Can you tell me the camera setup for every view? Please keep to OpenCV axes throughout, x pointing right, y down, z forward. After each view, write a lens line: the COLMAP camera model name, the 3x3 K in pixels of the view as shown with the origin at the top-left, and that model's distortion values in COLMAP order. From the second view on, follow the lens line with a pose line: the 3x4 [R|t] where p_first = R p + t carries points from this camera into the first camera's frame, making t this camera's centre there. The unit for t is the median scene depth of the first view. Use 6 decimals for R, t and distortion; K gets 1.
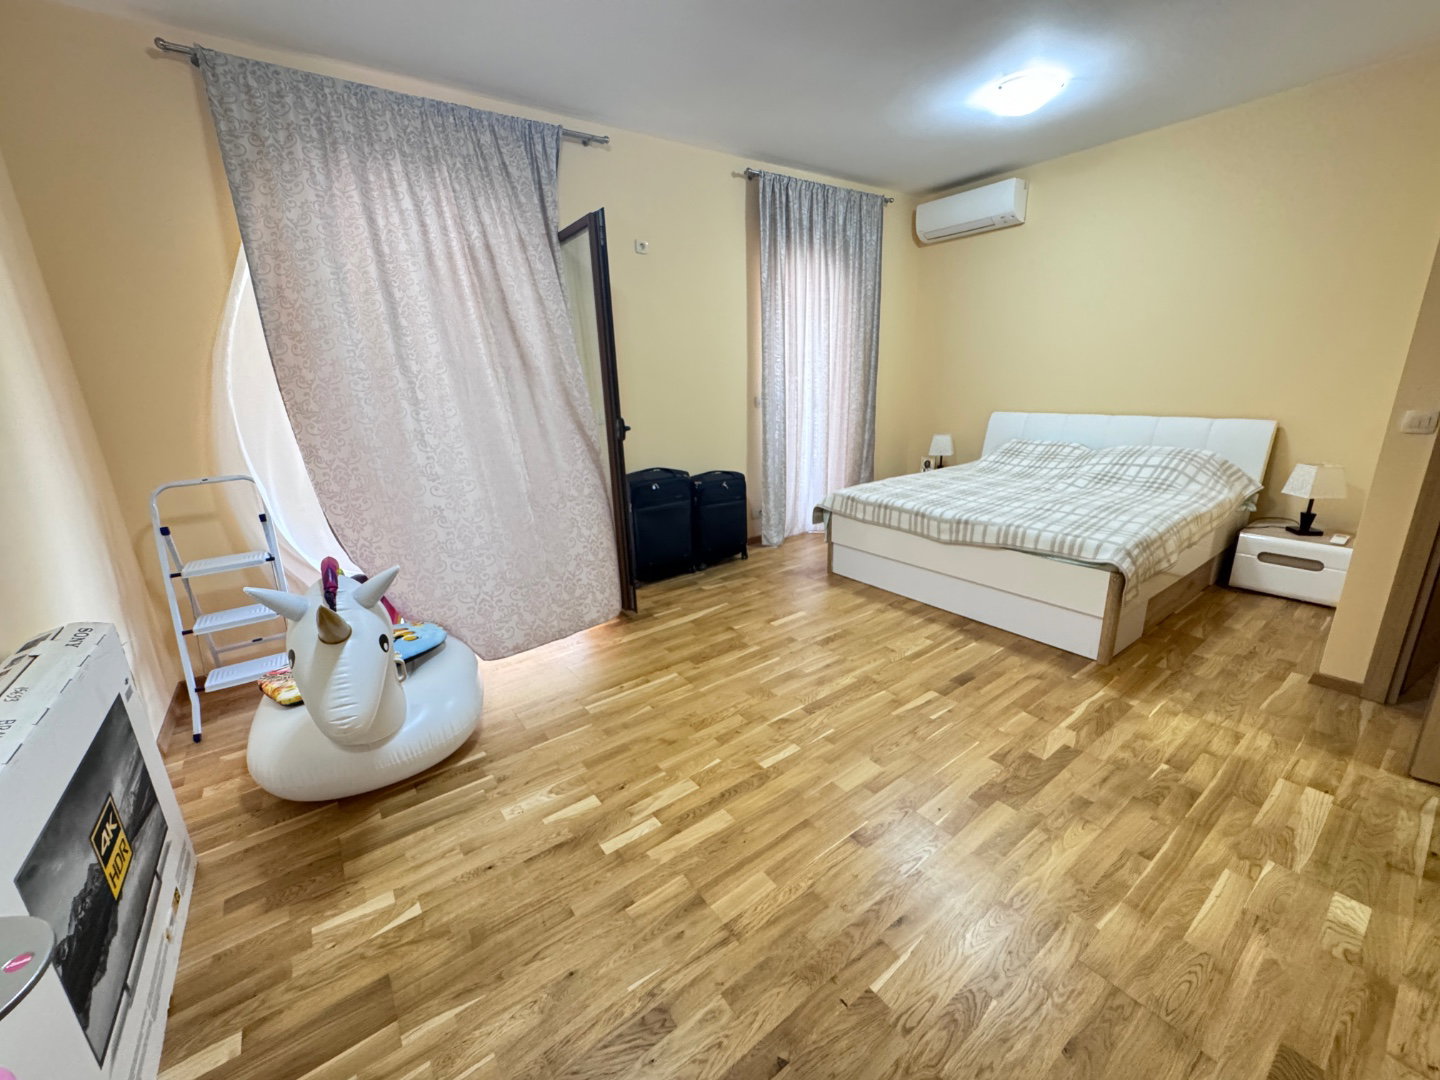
lens RADIAL K [[581.6, 0, 717.7], [0, 581.6, 539.9], [0, 0, 1]] dist [-0.001018, -0.001469]
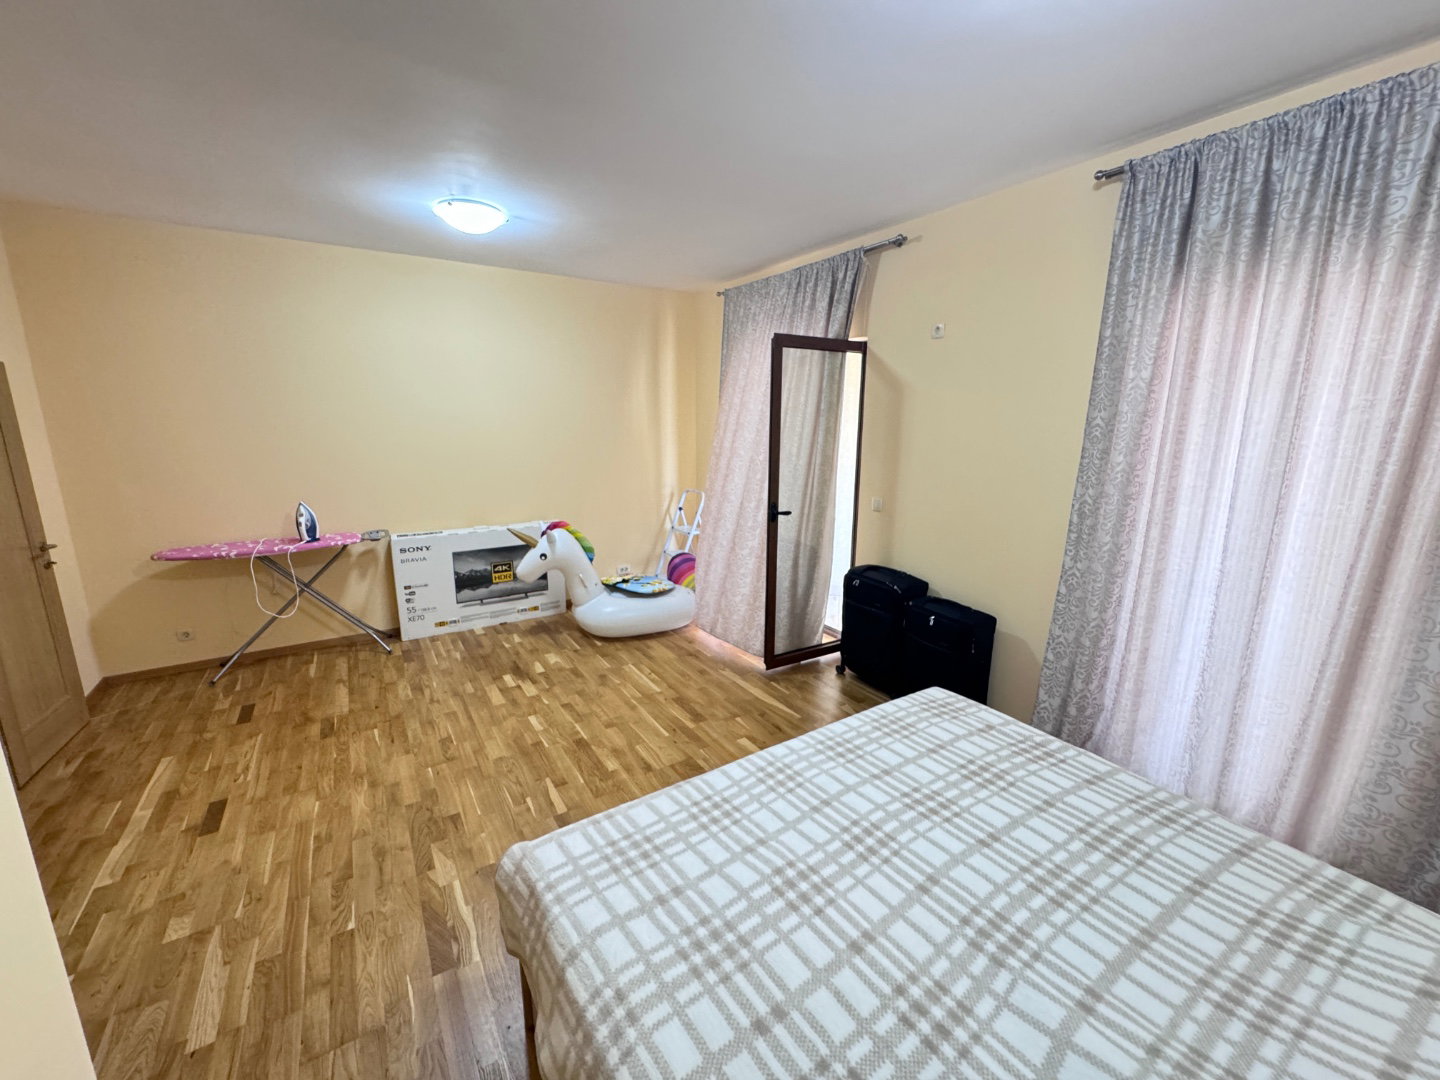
lens RADIAL K [[581.6, 0, 715.4], [0, 581.6, 539.8], [0, 0, 1]] dist [-0.001018, -0.001469]
pose [[-0.077938, 0.240028, -0.967632, 1.394554], [-0.278503, 0.926703, 0.252307, -0.569135], [0.957268, 0.289152, -0.005377, 1.300407]]
